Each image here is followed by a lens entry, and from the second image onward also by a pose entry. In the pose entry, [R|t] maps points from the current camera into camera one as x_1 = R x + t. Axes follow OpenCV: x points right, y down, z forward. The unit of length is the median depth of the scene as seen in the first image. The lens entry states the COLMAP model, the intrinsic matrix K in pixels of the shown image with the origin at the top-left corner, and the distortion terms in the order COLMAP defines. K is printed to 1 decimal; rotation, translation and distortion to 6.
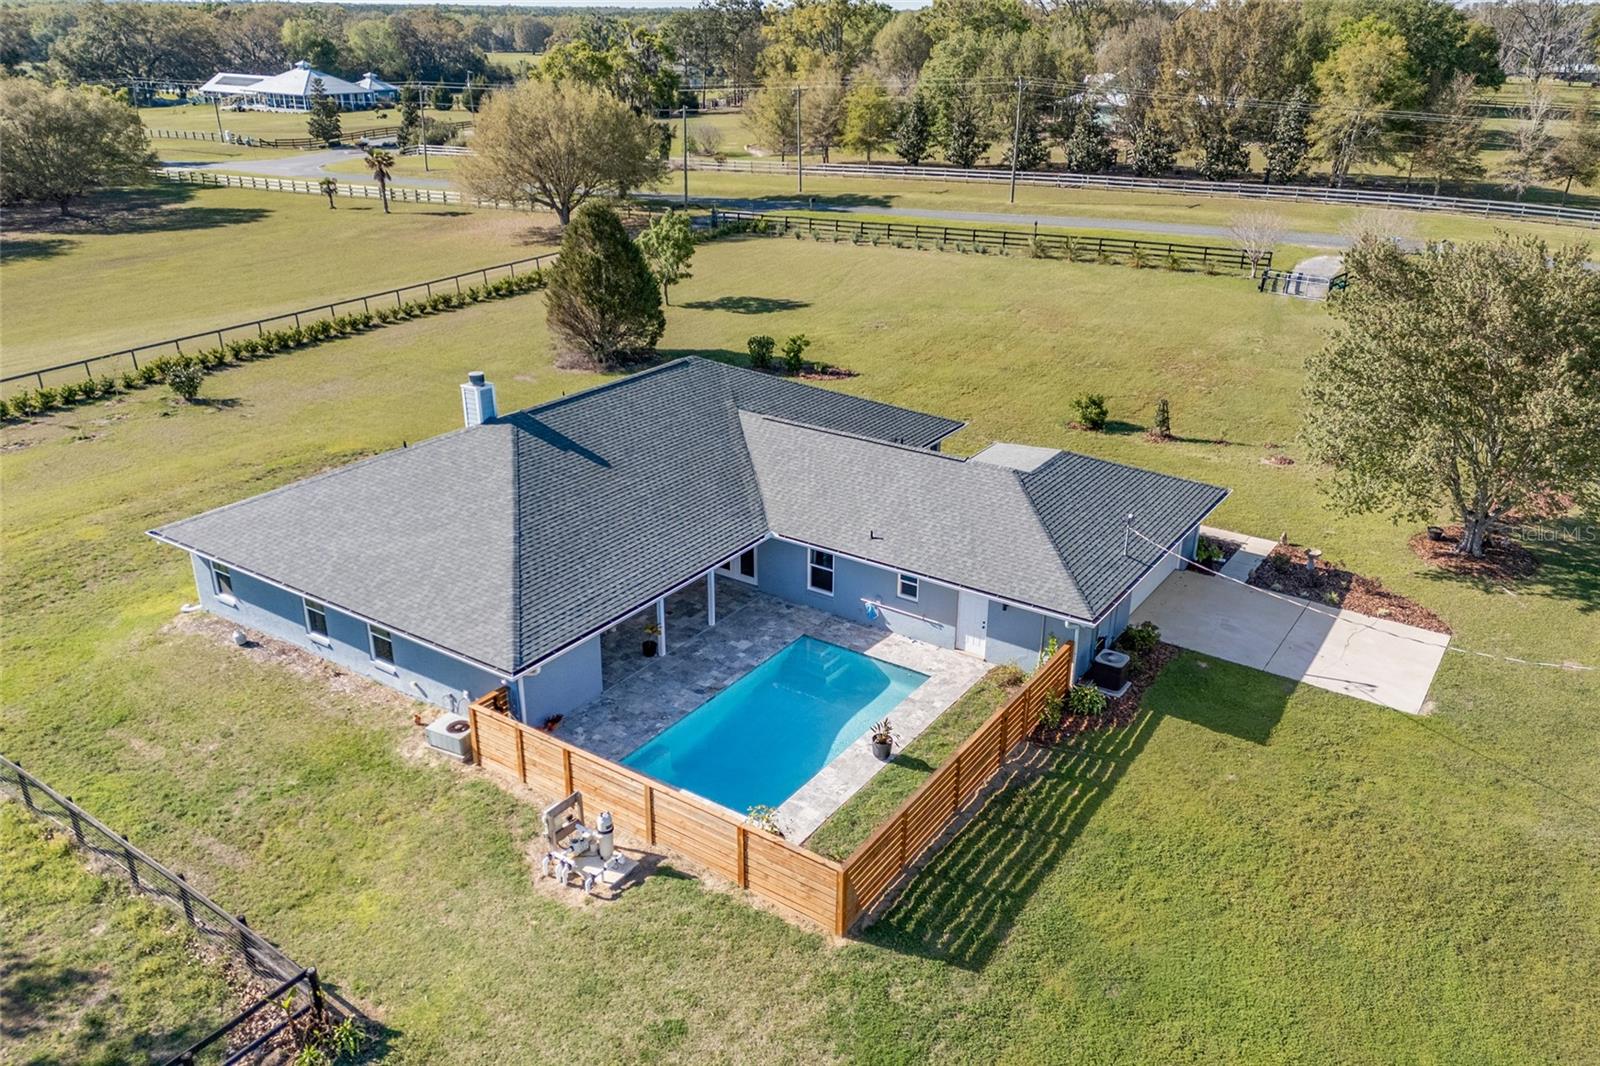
lens RADIAL K [[1234.8, 0, 800.0], [0, 1234.8, 533.0], [0, 0, 1]] dist [0.066750, -0.049723]
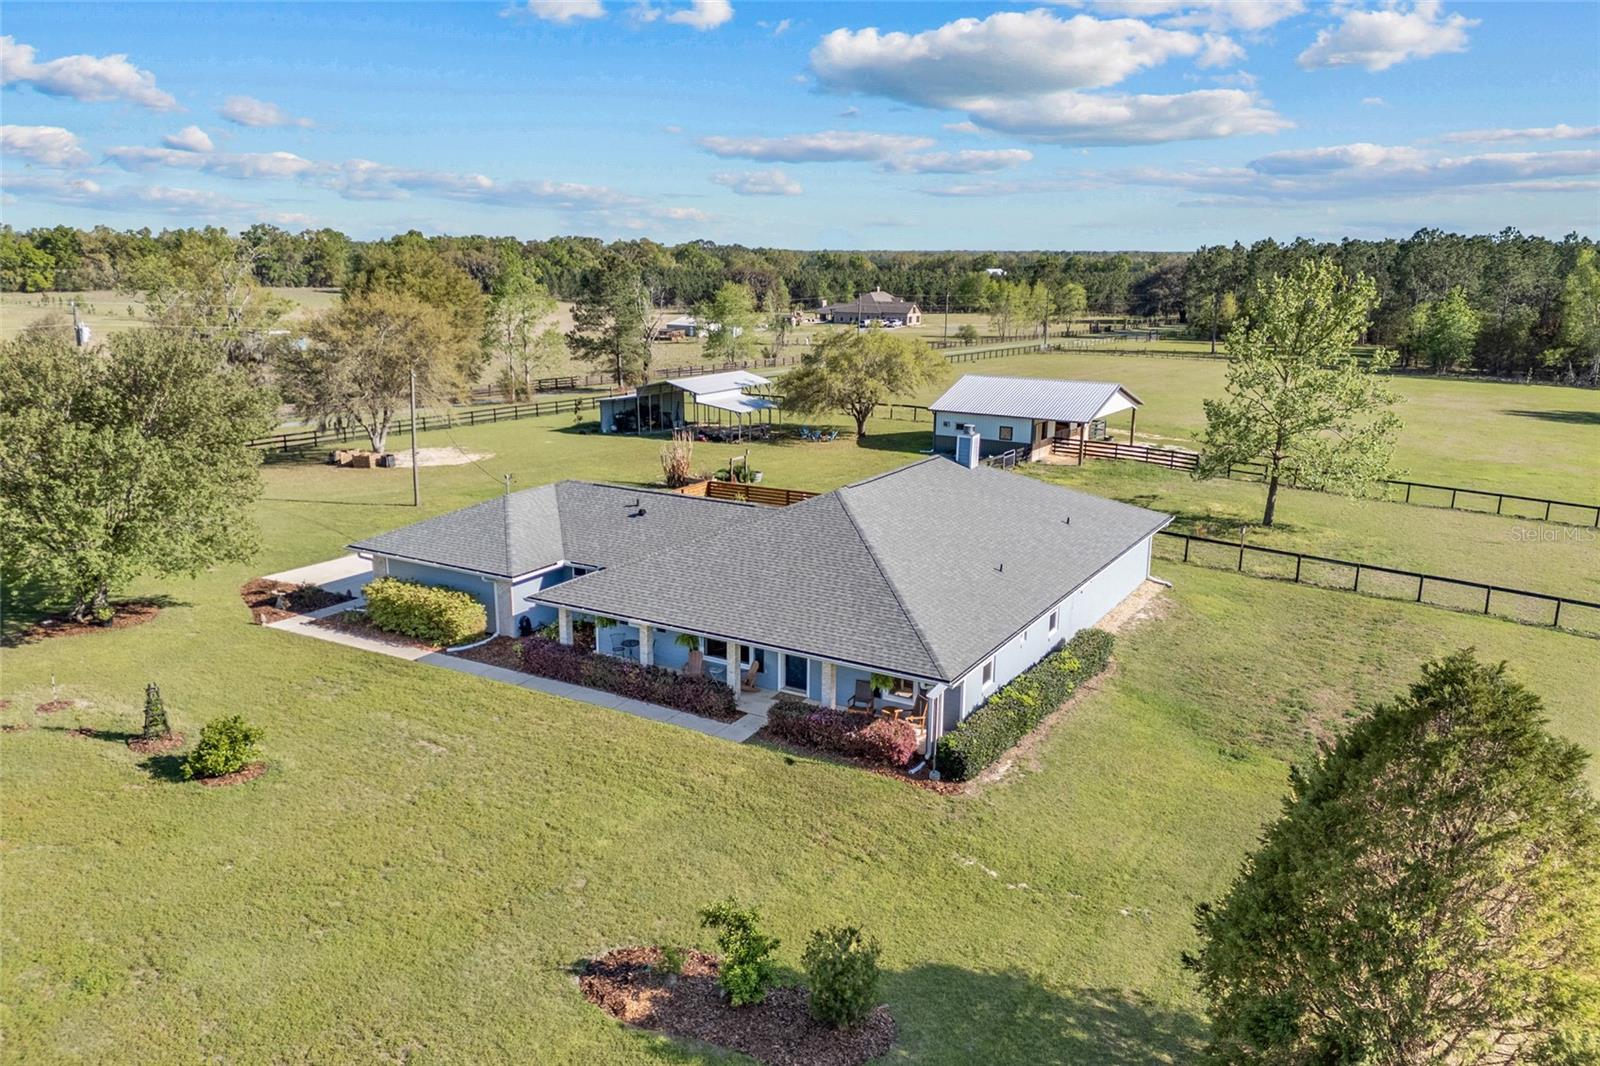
lens RADIAL K [[1166.7, 0, 800.0], [0, 1166.7, 533.0], [0, 0, 1]] dist [0.075319, -0.081458]
pose [[-0.997815, 0.000802, -0.066058, 0.000022], [-0.038327, 0.807411, 0.588743, -0.238813], [0.053808, 0.589989, -0.805617, 0.647405]]
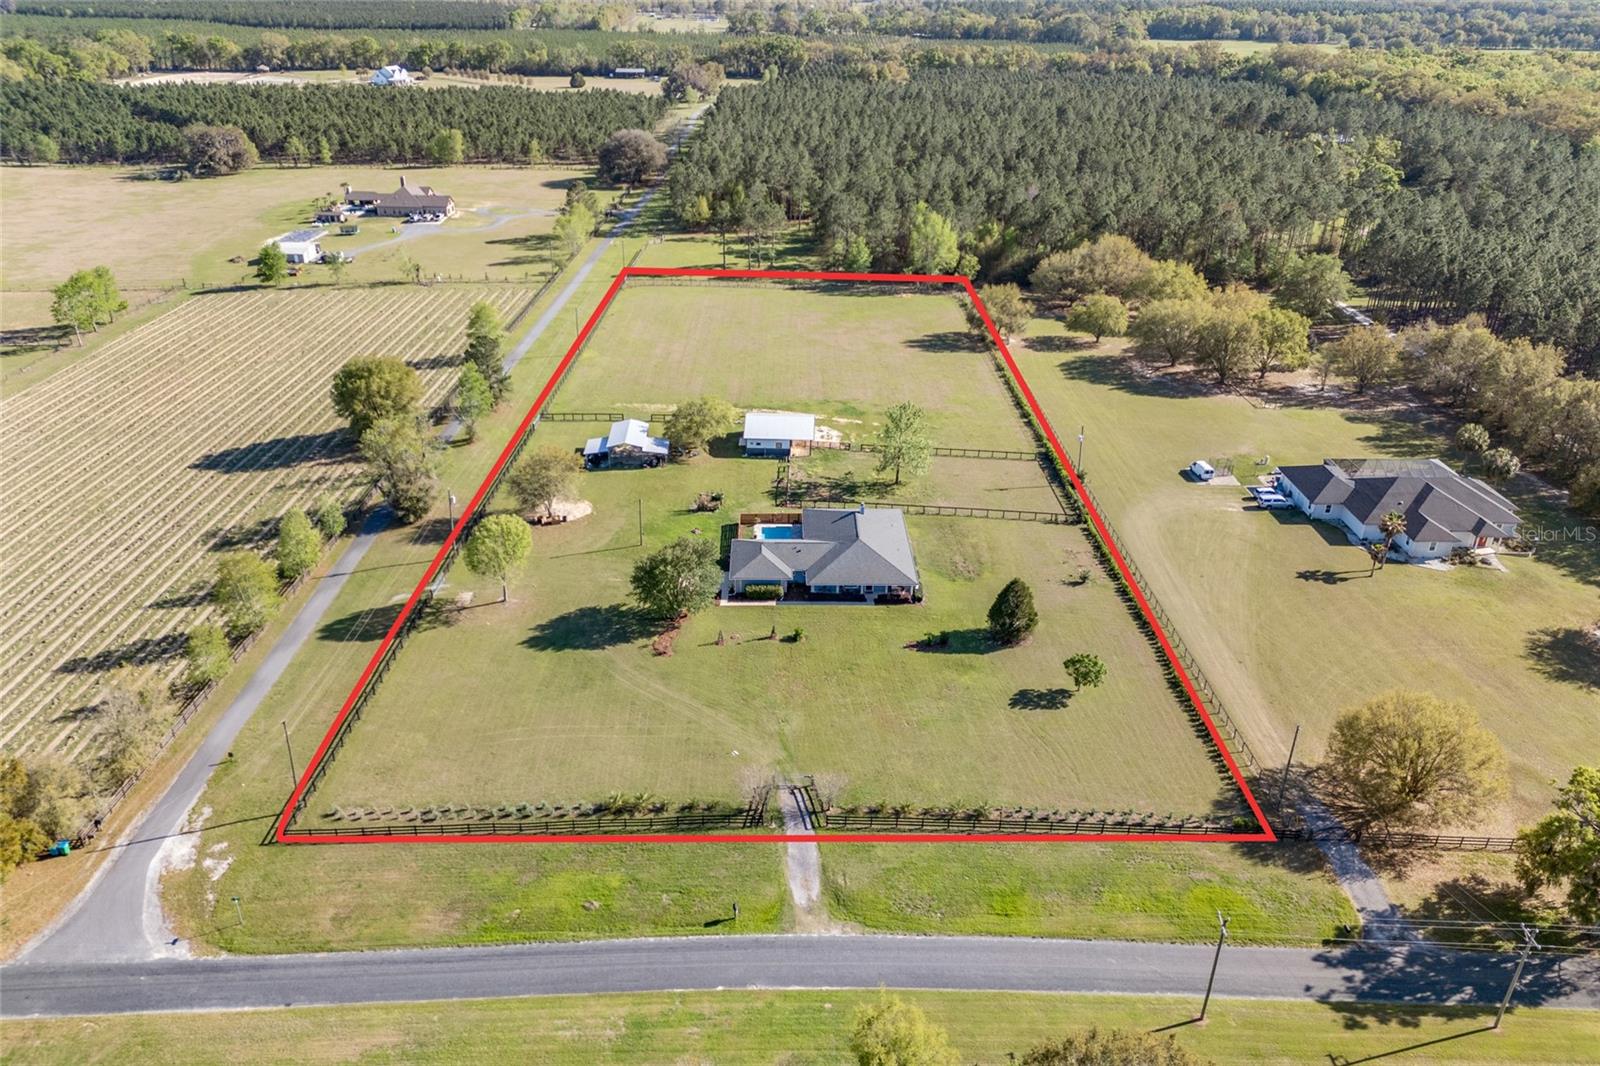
lens RADIAL K [[1166.7, 0, 800.0], [0, 1166.7, 533.0], [0, 0, 1]] dist [0.075319, -0.081458]
pose [[-0.817567, 0.239816, -0.523520, 0.723958], [-0.239825, 0.684740, 0.688197, -0.965606], [0.523515, 0.688200, -0.502307, 1.007834]]
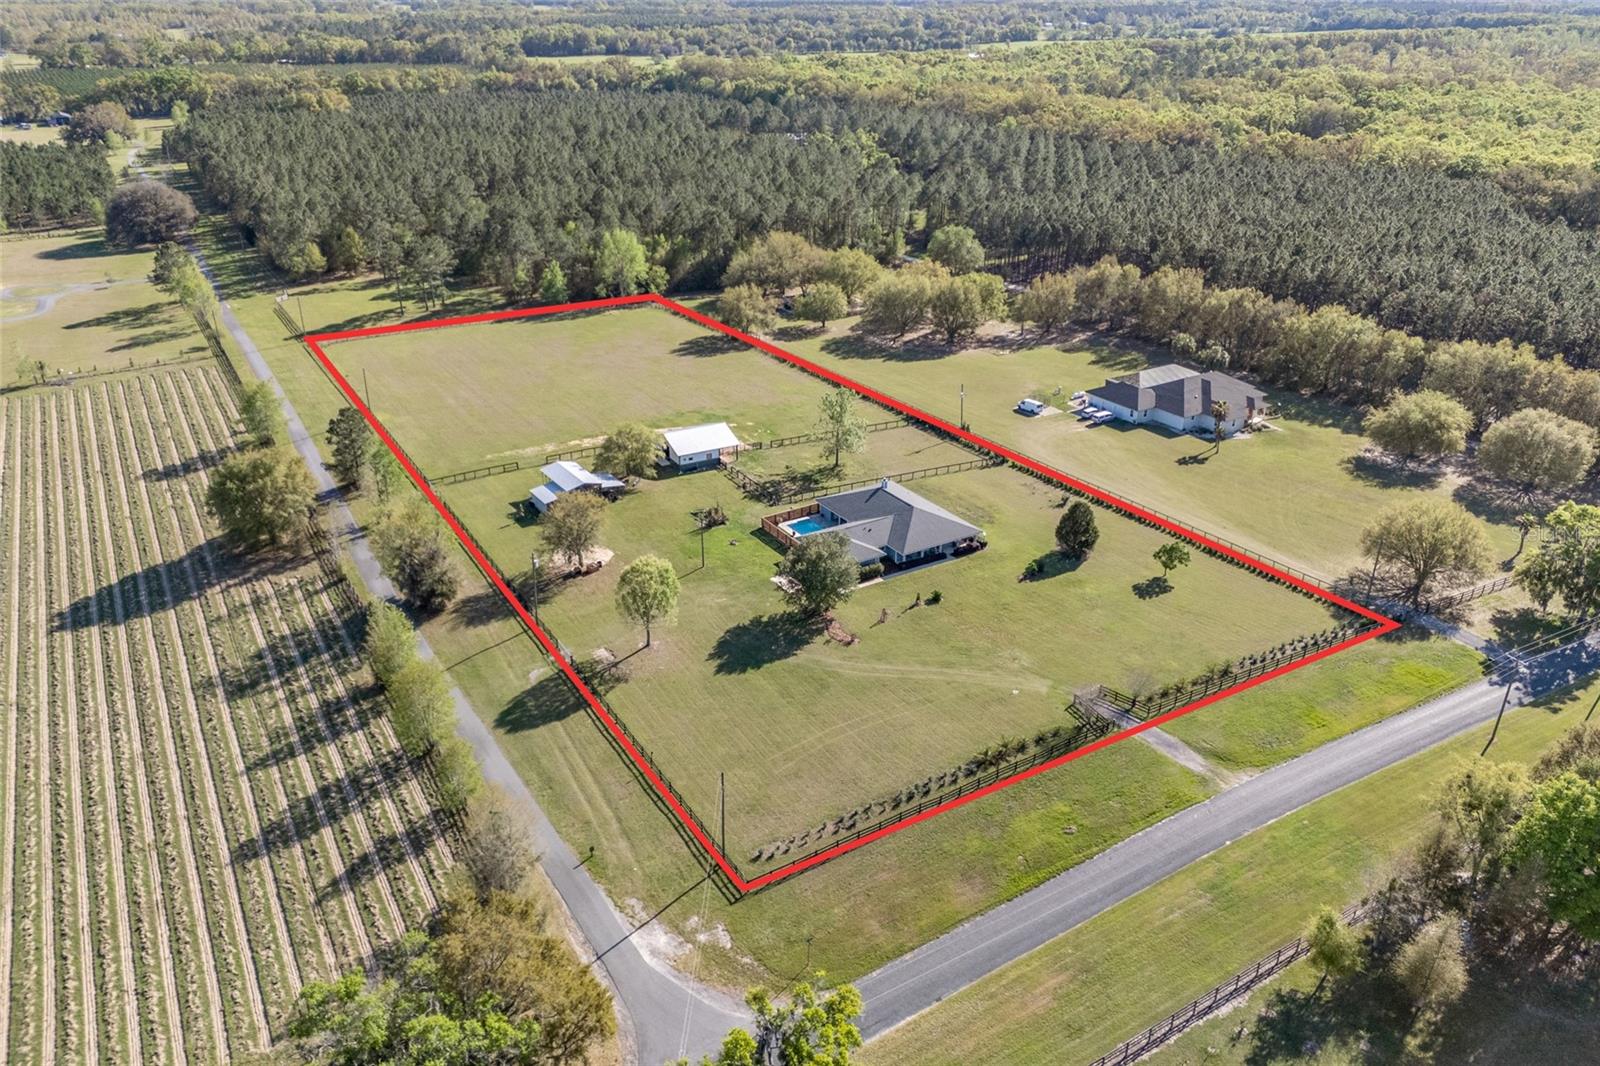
lens RADIAL K [[1183.5, 0, 800.0], [0, 1183.5, 533.0], [0, 0, 1]] dist [0.086119, -0.094512]
pose [[-0.408677, 0.381337, -0.829195, 1.281774], [-0.354343, 0.770966, 0.529200, -0.770071], [0.841085, 0.510092, -0.179952, 0.539164]]
